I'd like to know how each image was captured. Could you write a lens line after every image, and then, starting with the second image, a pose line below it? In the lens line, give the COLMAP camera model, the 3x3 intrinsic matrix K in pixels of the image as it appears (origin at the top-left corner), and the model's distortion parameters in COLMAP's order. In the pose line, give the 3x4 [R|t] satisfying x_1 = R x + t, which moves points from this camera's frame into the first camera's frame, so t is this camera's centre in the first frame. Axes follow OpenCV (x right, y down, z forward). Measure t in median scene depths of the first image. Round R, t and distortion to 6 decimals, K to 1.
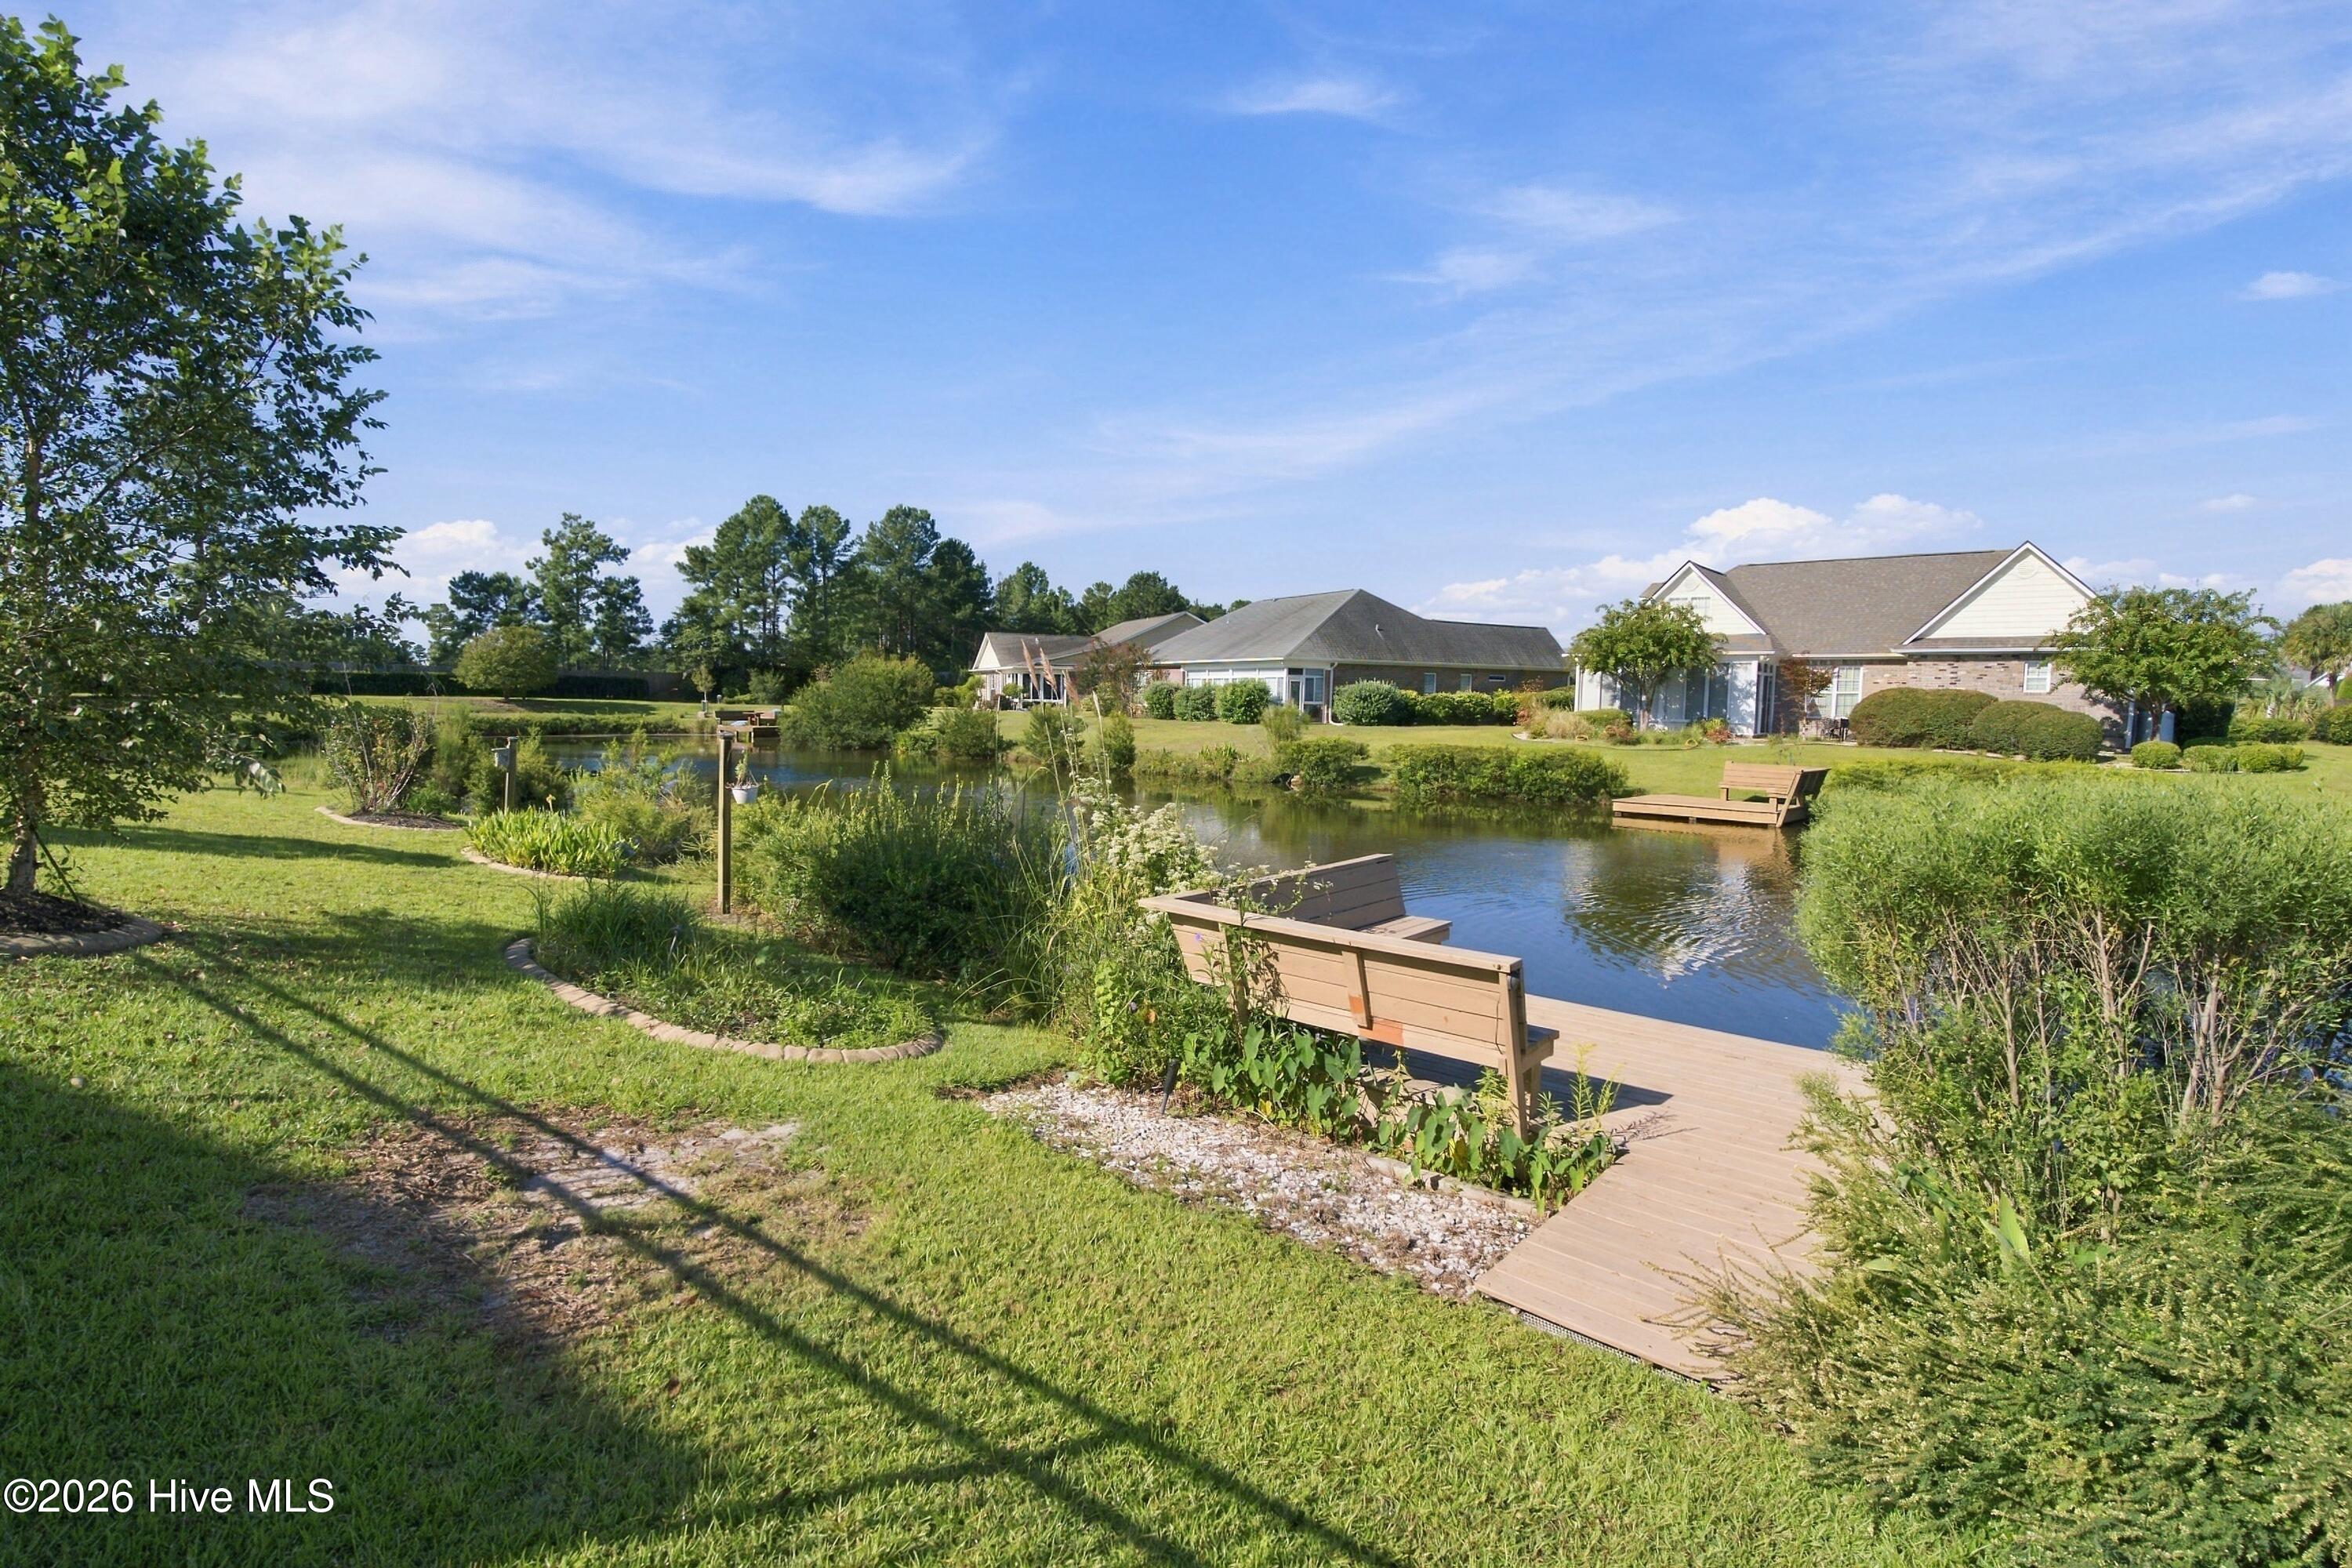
lens RADIAL K [[1132.8, 0, 1167.4], [0, 1132.8, 775.7], [0, 0, 1]] dist [0.003825, 0.001483]
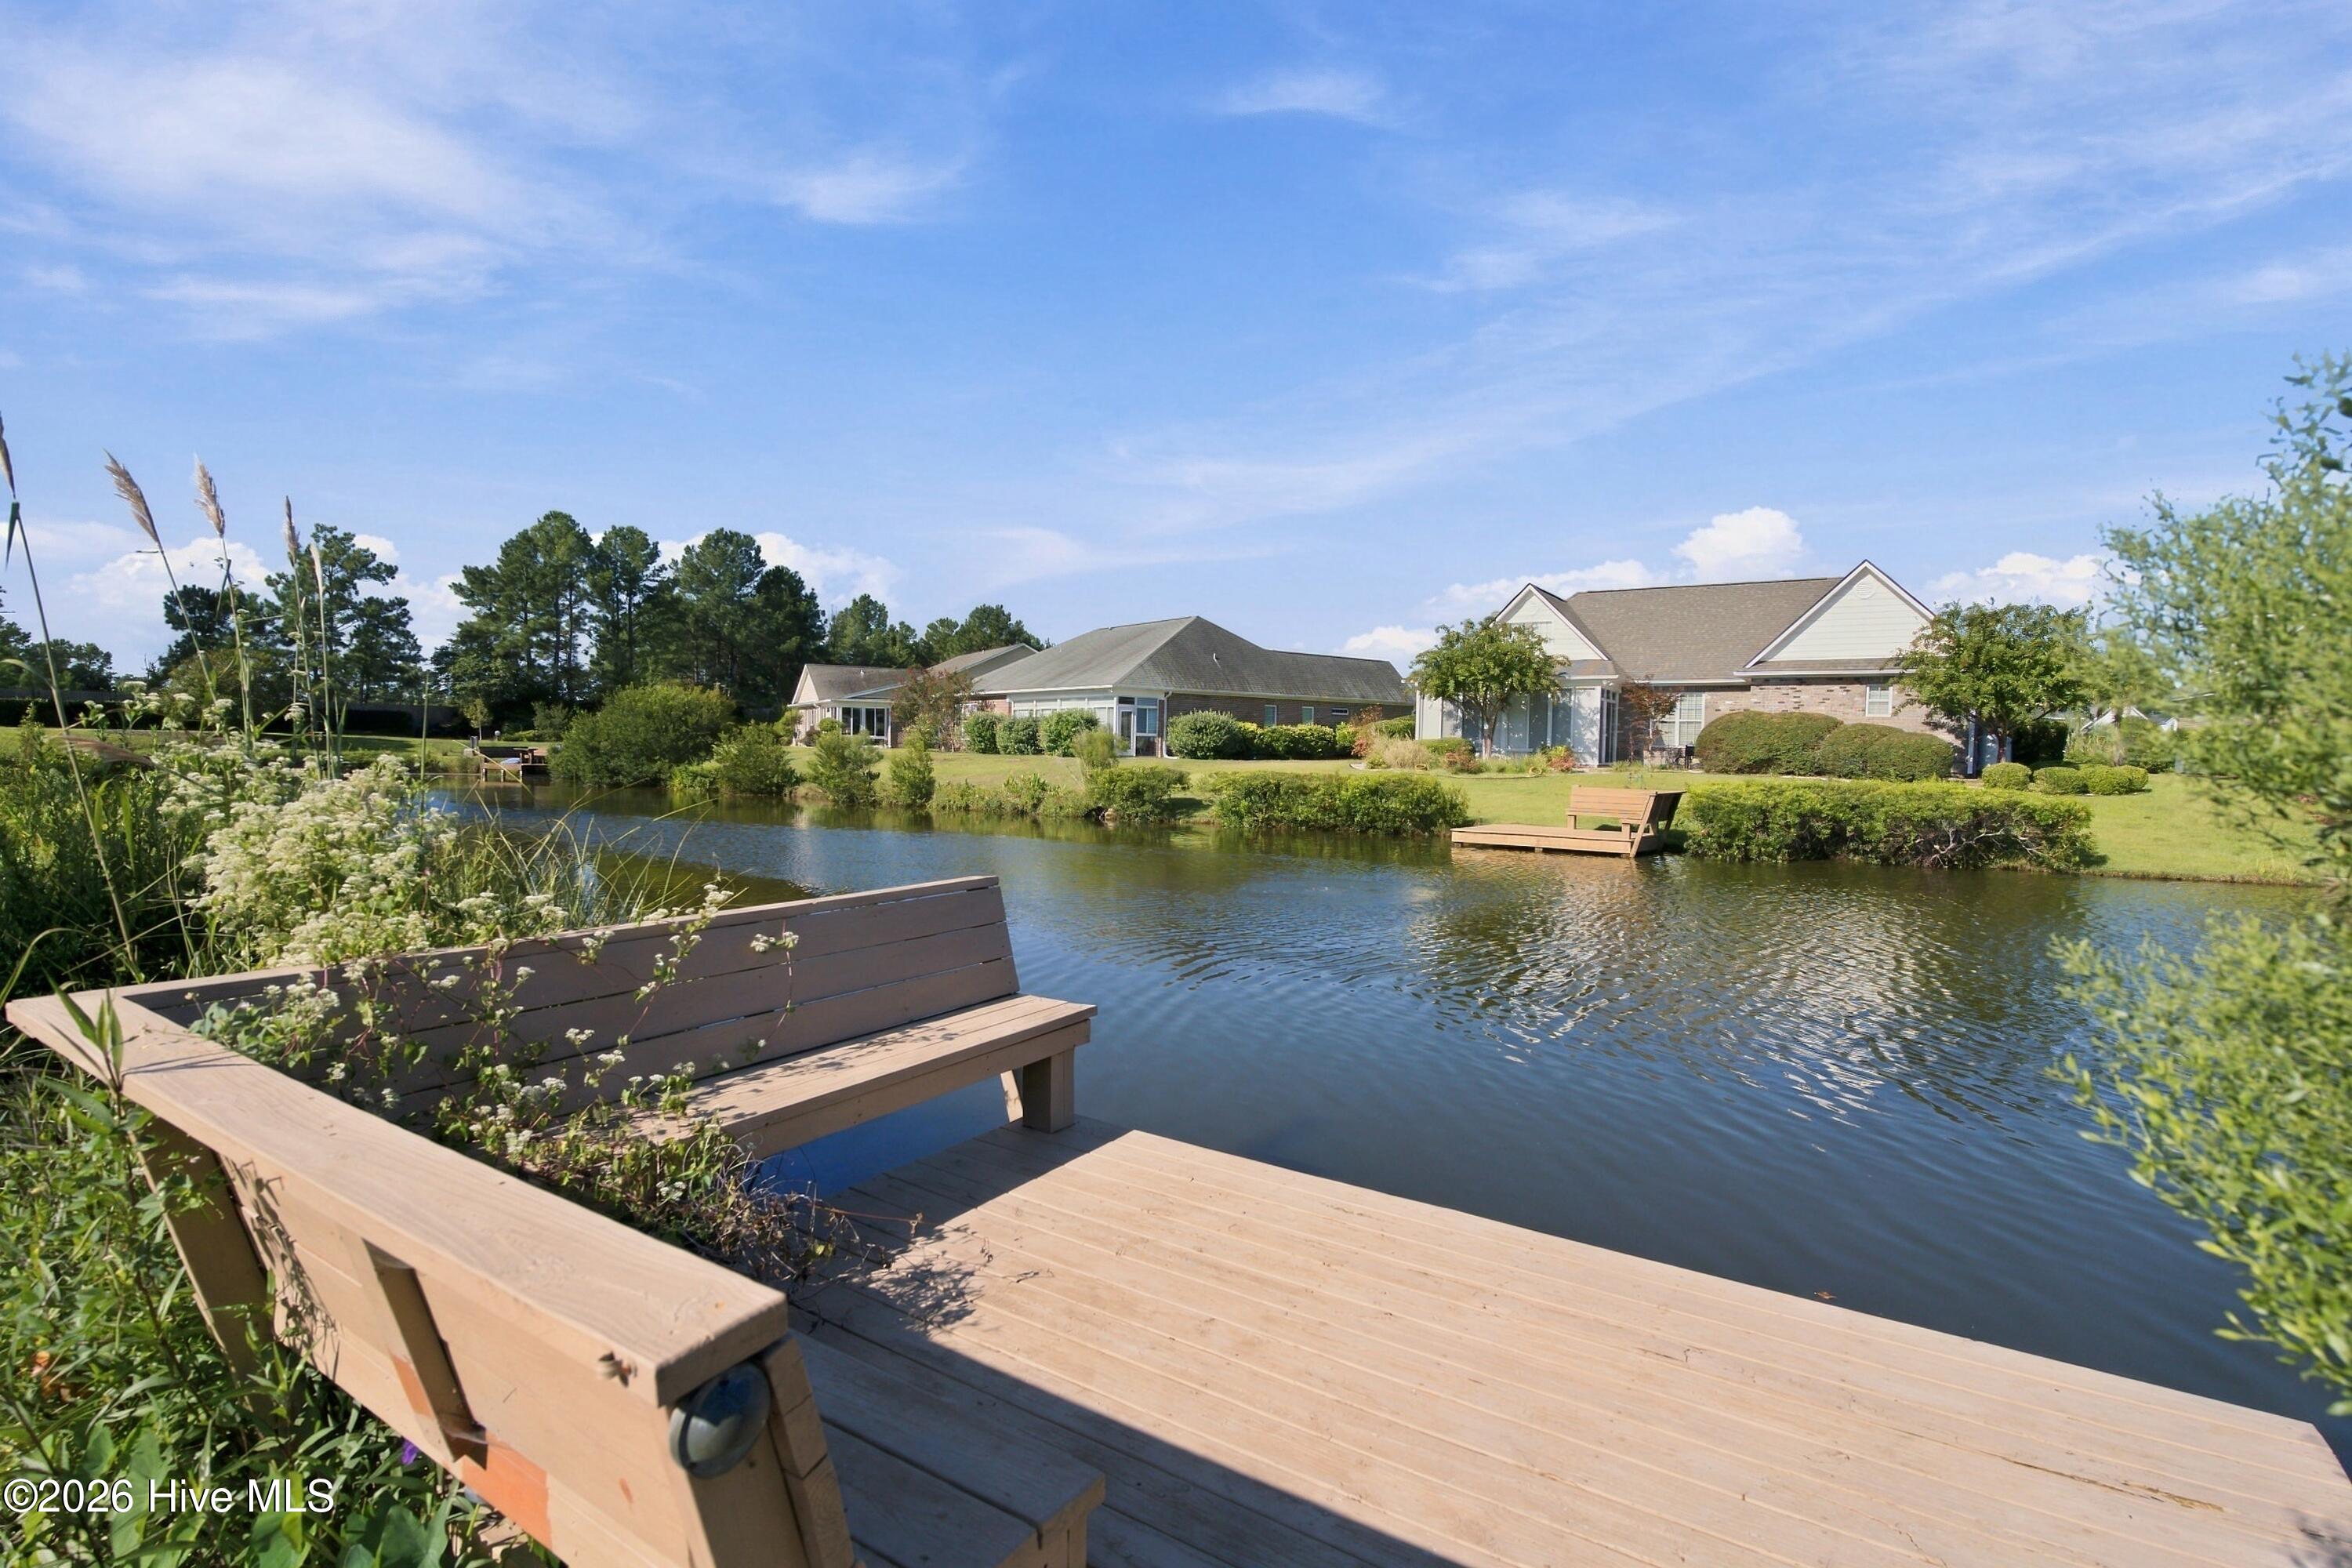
lens RADIAL K [[1132.8, 0, 1183.8], [0, 1132.8, 782.9], [0, 0, 1]] dist [0.003825, 0.001483]
pose [[0.991353, -0.000369, 0.131220, 0.046646], [0.005108, 0.999347, -0.035781, 0.009642], [-0.131121, 0.036141, 0.990707, 0.100880]]
